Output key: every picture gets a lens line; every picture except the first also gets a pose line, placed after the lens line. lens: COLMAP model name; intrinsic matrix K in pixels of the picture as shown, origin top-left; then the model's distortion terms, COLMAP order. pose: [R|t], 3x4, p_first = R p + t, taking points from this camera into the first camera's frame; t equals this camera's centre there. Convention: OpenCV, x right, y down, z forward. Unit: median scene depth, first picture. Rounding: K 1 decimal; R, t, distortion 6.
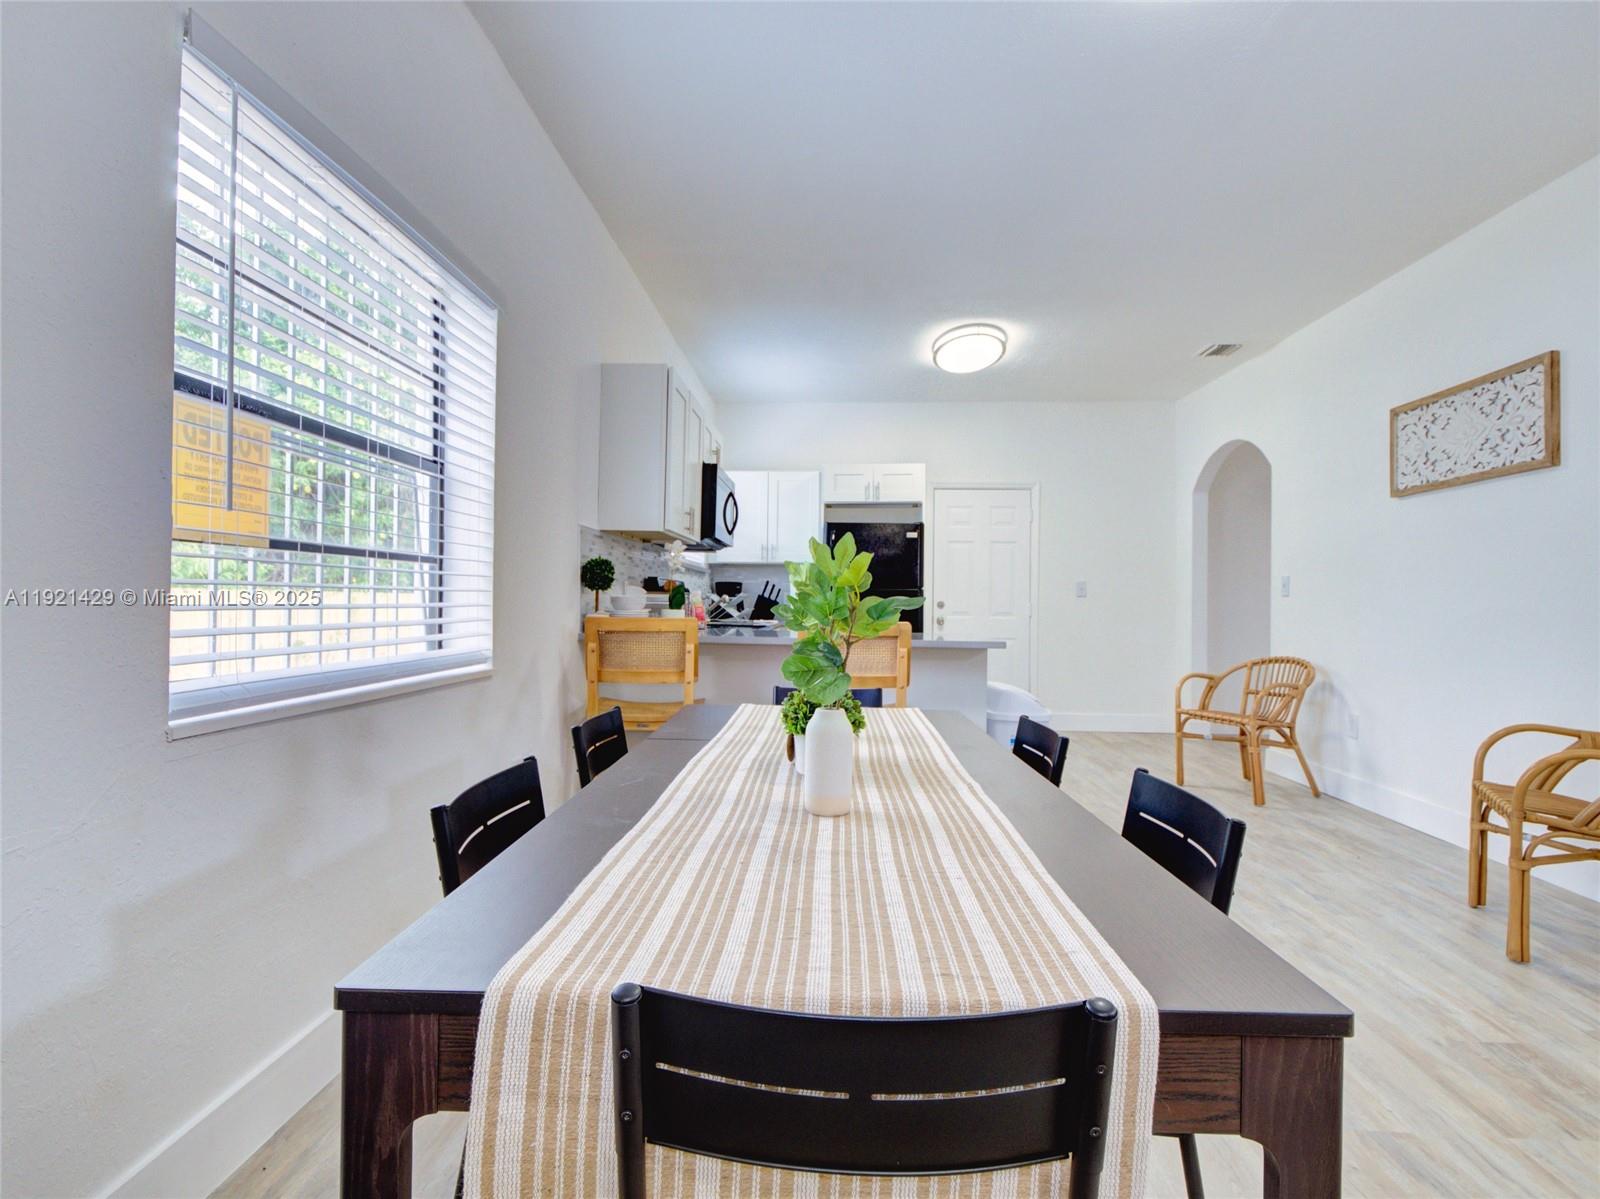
lens RADIAL K [[825.1, 0, 800.0], [0, 825.1, 599.5], [0, 0, 1]] dist [-0.000650, -0.000165]
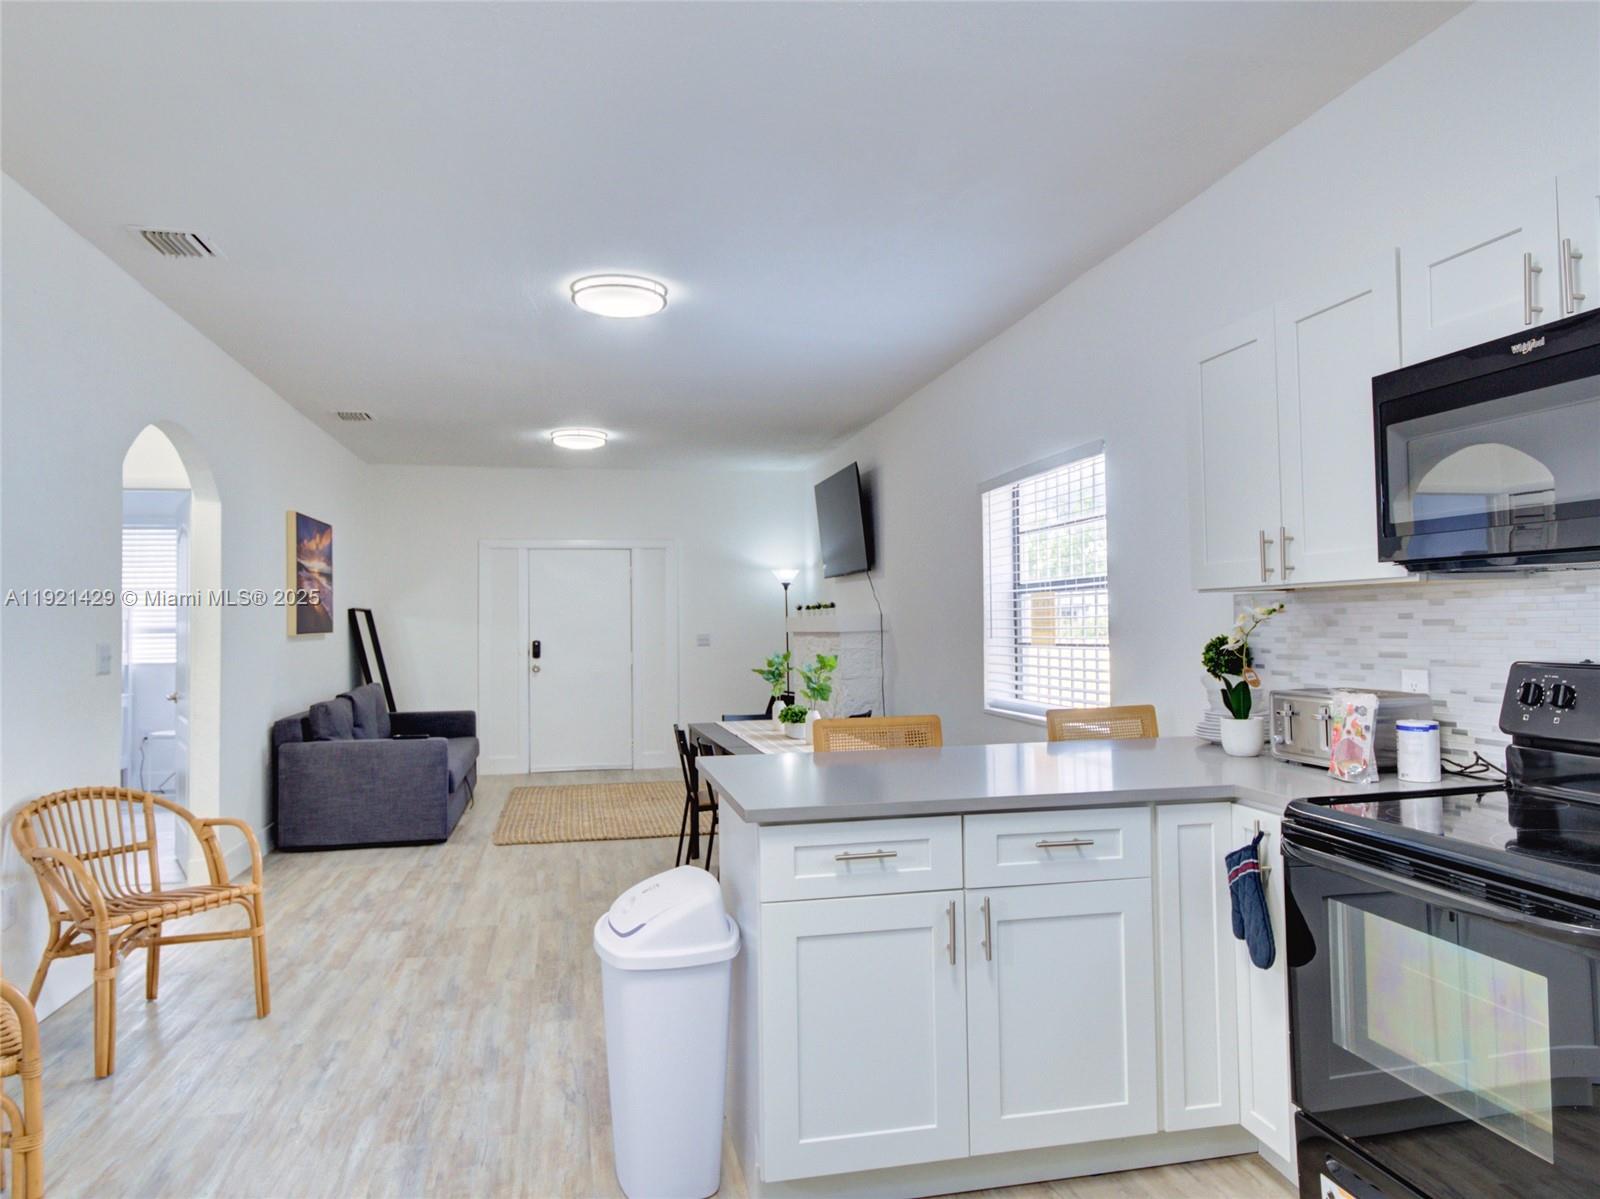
lens RADIAL K [[1046.9, 0, 800.0], [0, 1046.9, 599.5], [0, 0, 1]] dist [0.005086, -0.002449]
pose [[-0.965490, -0.004719, -0.260397, 0.459535], [0.003401, 0.999522, -0.030724, -0.065434], [0.260418, -0.030549, -0.965013, 2.193876]]
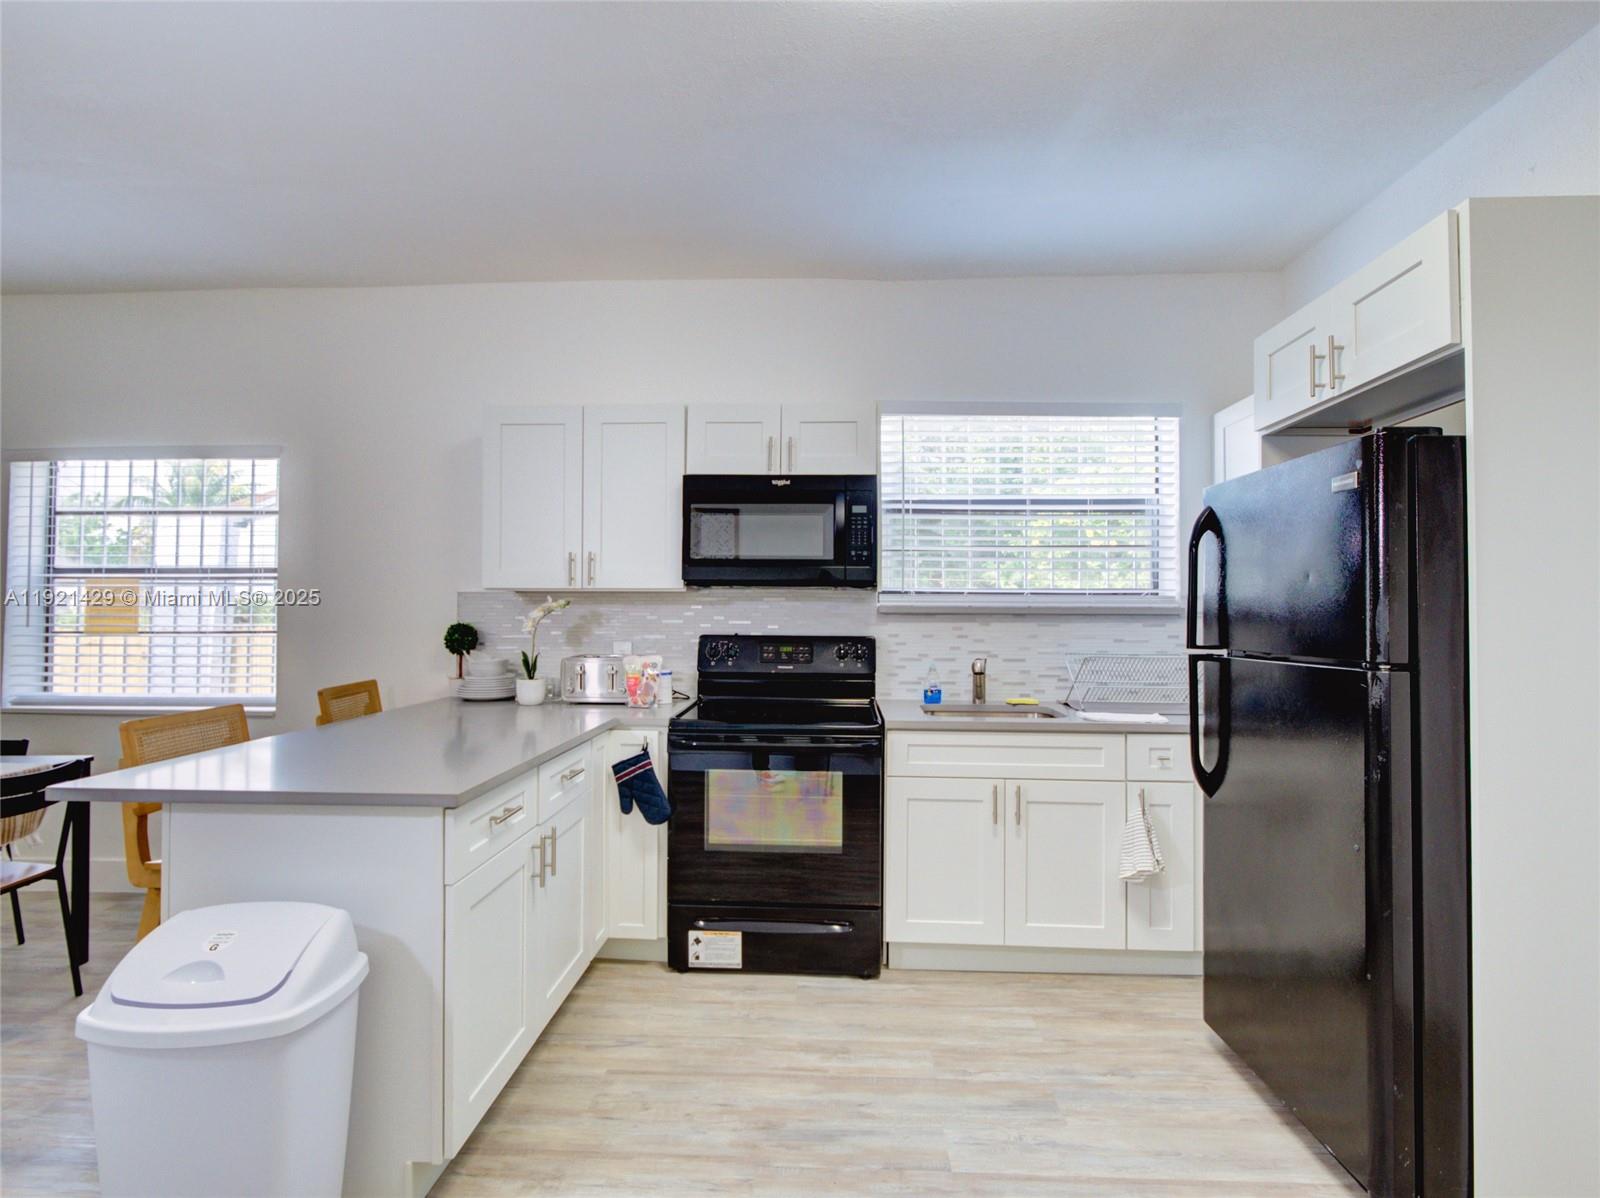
lens RADIAL K [[769.3, 0, 800.0], [0, 769.3, 599.0], [0, 0, 1]] dist [0.000463, 0.000467]
pose [[0.004309, -0.026175, -0.999648, 0.856149], [0.001858, 0.999656, -0.026167, -0.063434], [0.999989, -0.001744, 0.004357, 1.702915]]
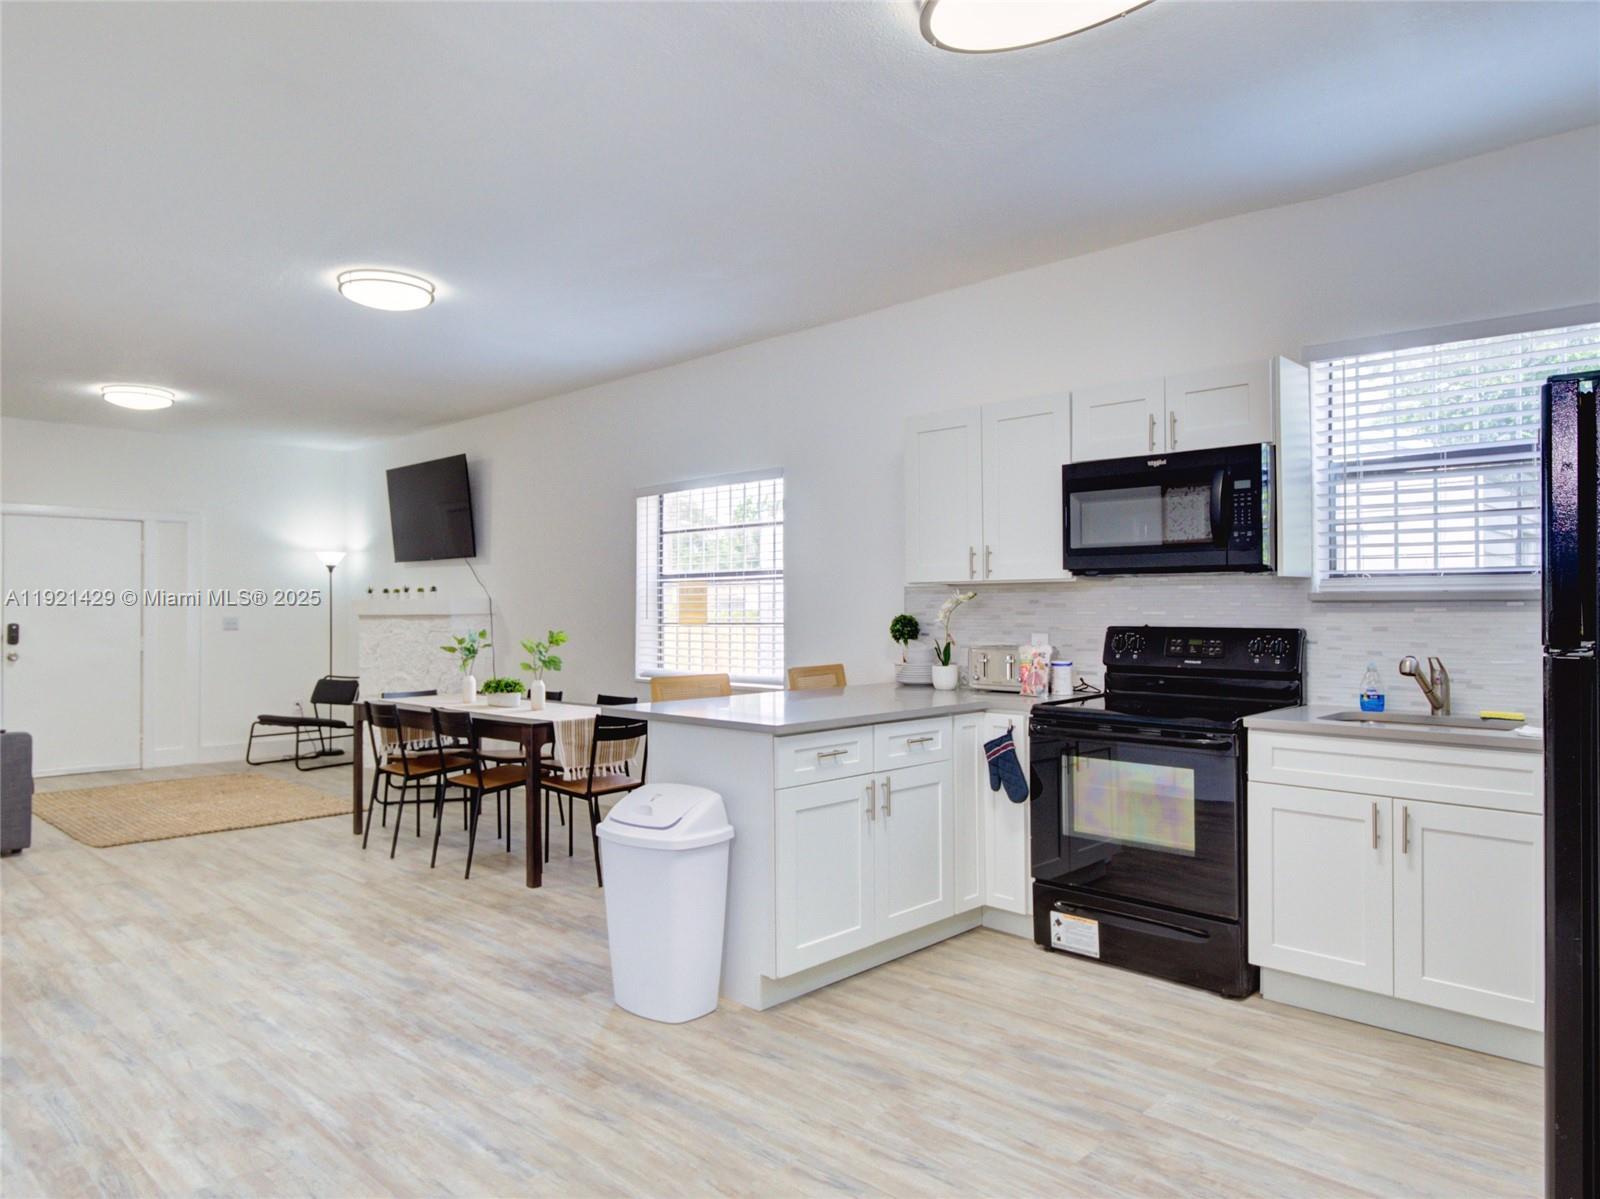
lens RADIAL K [[1046.9, 0, 800.0], [0, 1046.9, 599.5], [0, 0, 1]] dist [0.005086, -0.002449]
pose [[-0.653852, -0.016899, -0.756434, 1.111957], [-0.000465, 0.999759, -0.021933, -0.045953], [0.756622, -0.013989, -0.653702, 2.192545]]
